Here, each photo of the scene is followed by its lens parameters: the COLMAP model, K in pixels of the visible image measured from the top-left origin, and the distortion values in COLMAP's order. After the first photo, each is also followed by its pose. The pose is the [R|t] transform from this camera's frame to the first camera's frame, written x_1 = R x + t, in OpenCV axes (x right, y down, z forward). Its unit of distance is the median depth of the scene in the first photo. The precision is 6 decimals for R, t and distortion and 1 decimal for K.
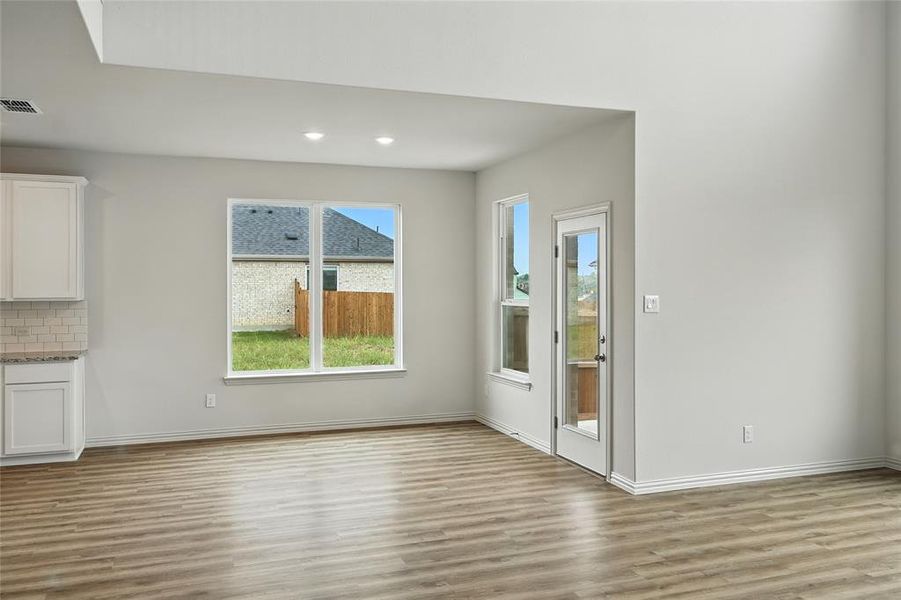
lens RADIAL K [[727.9, 0, 451.1], [0, 727.9, 282.4], [0, 0, 1]] dist [0.006026, -0.005433]
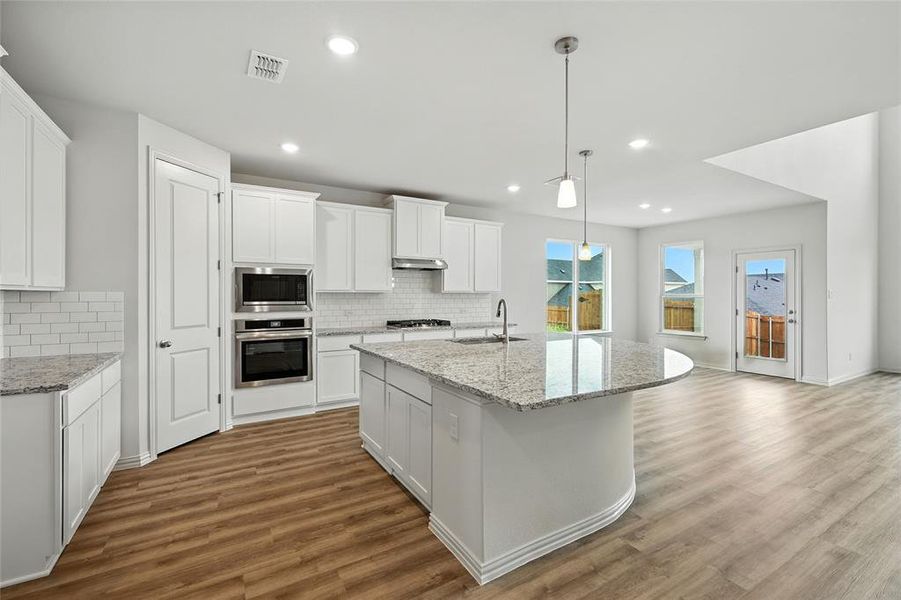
lens RADIAL K [[395.3, 0, 453.3], [0, 395.3, 301.7], [0, 0, 1]] dist [0.001237, 0.001084]
pose [[0.981365, 0.000250, 0.192153, -0.911093], [-0.005084, 0.999683, 0.024663, 0.025751], [-0.192086, -0.025180, 0.981055, 0.091460]]
